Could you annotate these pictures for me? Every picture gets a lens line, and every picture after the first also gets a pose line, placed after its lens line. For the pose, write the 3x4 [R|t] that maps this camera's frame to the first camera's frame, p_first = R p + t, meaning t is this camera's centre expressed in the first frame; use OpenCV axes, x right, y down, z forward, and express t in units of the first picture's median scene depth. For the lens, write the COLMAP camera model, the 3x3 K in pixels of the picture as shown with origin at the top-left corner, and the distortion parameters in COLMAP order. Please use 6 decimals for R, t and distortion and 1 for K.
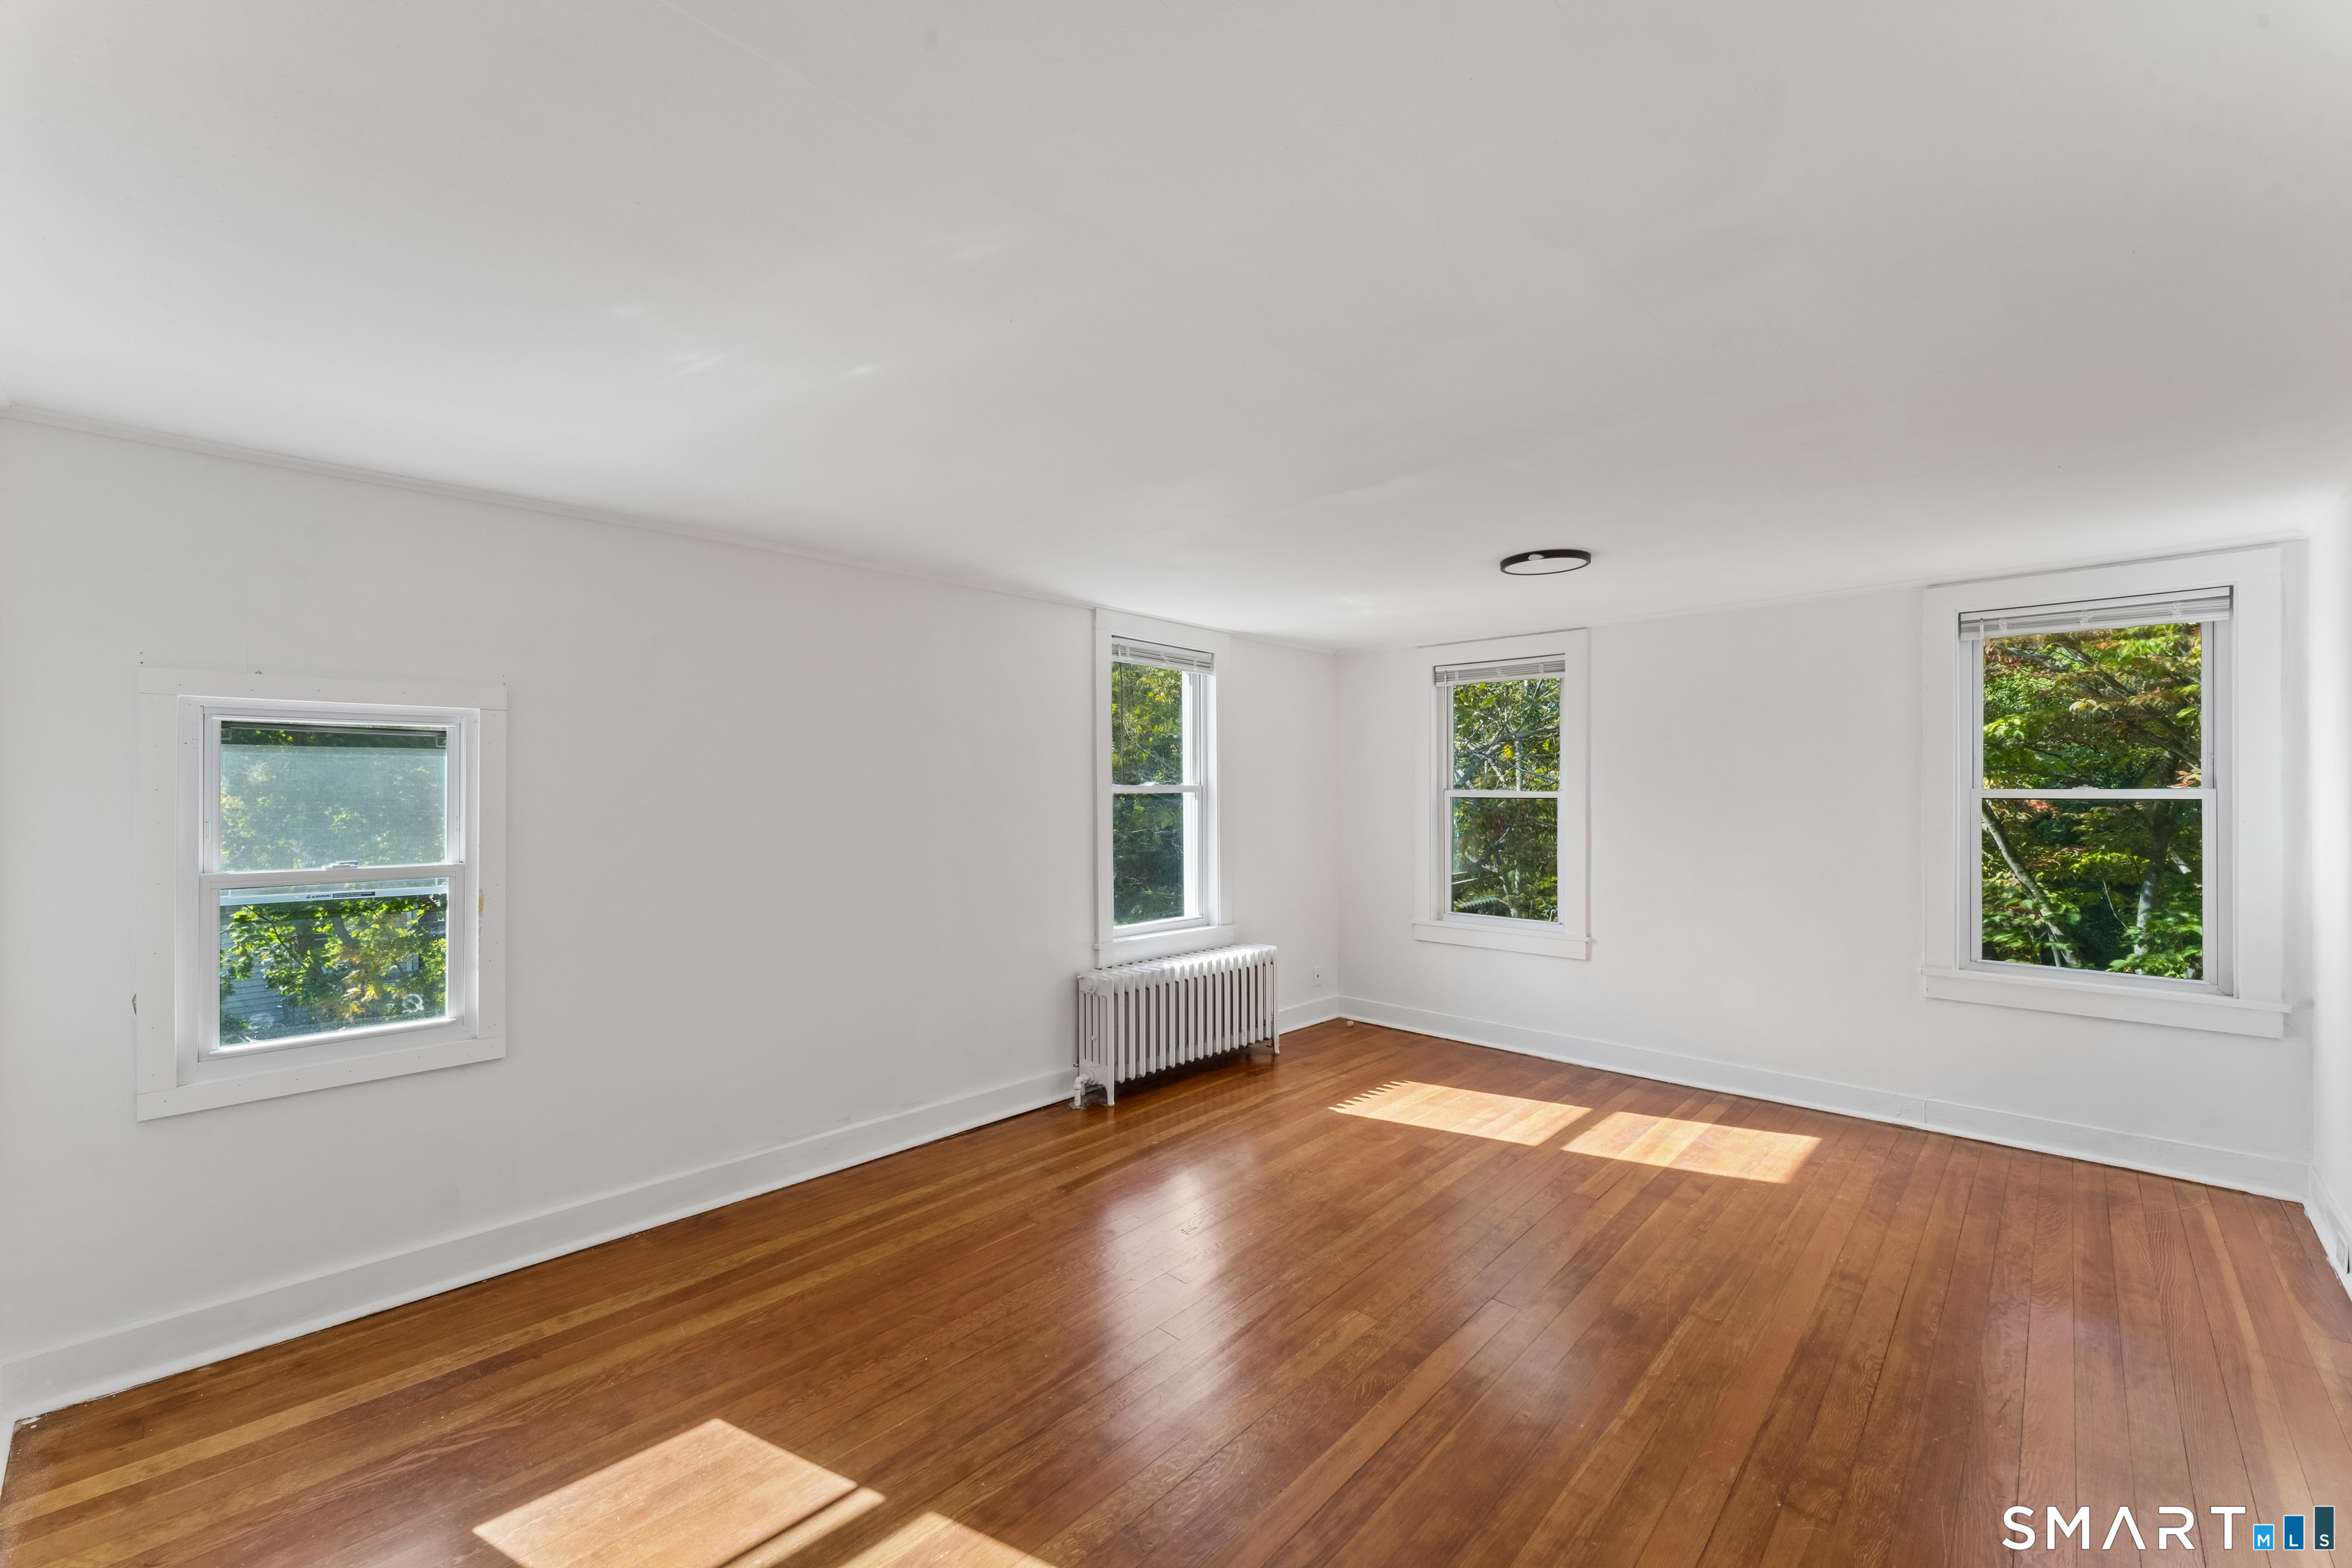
lens RADIAL K [[951.4, 0, 1176.0], [0, 951.4, 784.0], [0, 0, 1]] dist [-0.001719, 0.000070]
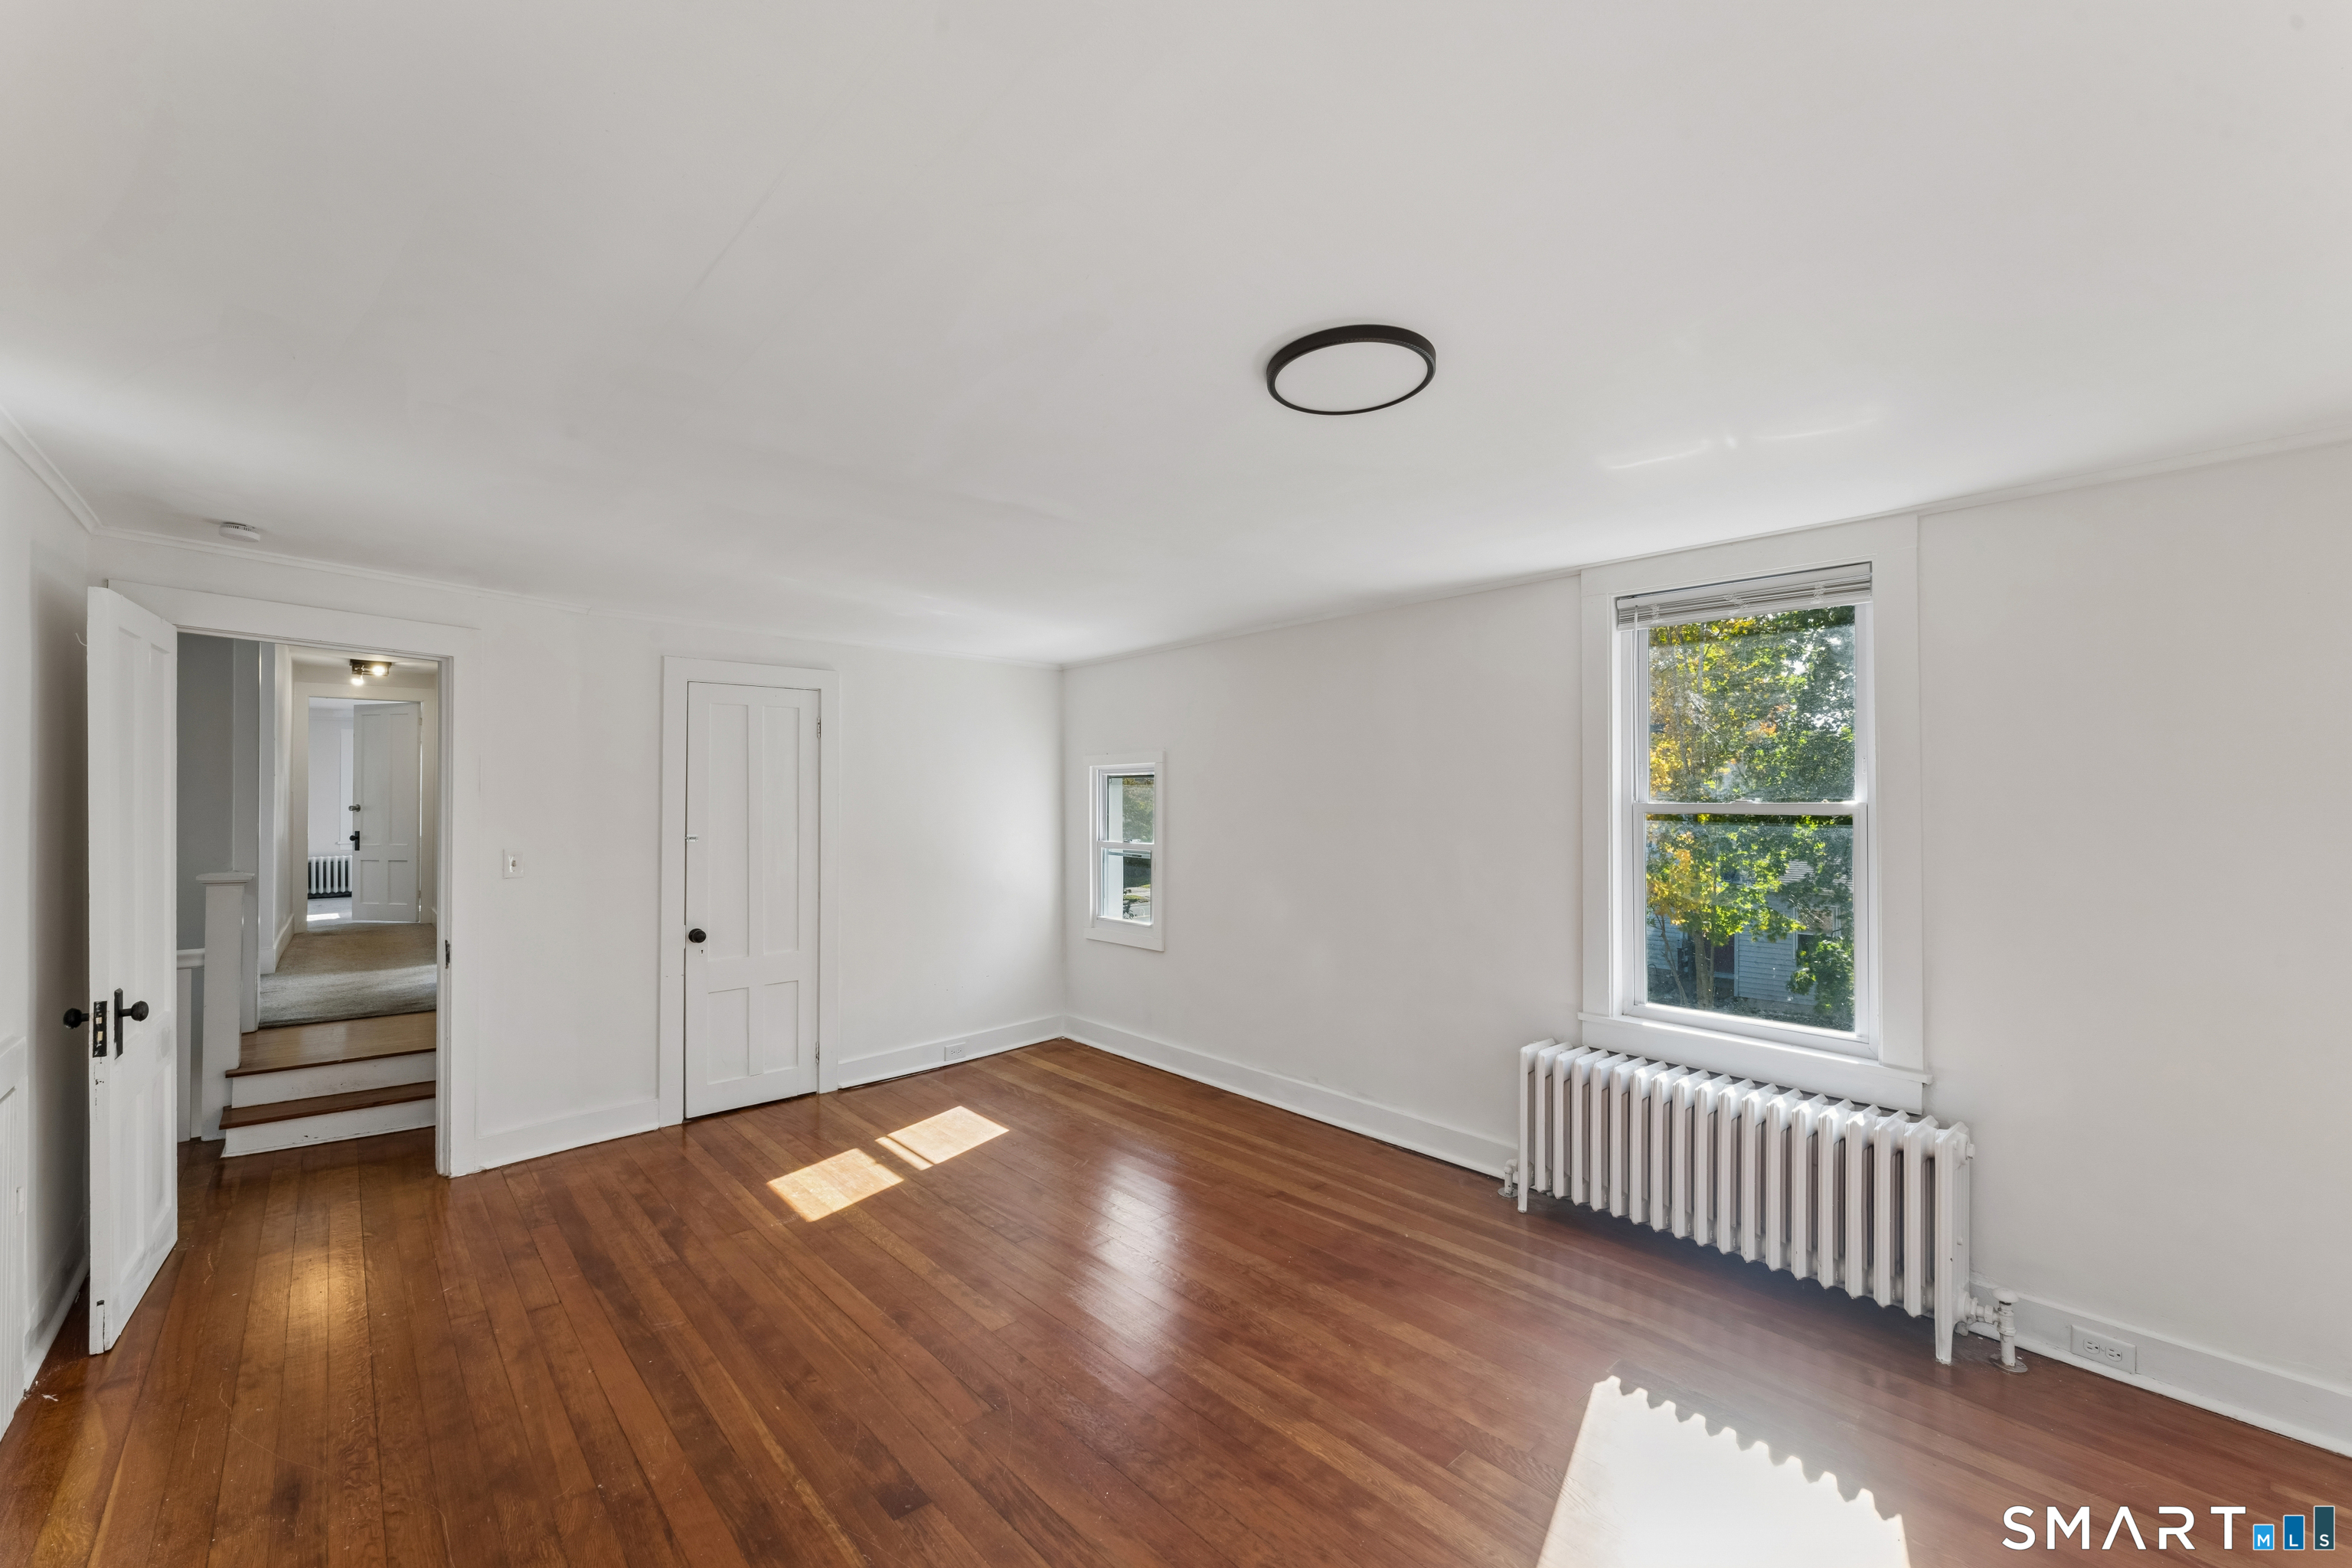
lens RADIAL K [[951.4, 0, 1176.0], [0, 951.4, 784.0], [0, 0, 1]] dist [-0.001719, 0.000070]
pose [[-0.089304, -0.016998, -0.995859, 1.092598], [0.007074, 0.999818, -0.017700, -0.004228], [0.995979, -0.008625, -0.089167, 1.154270]]
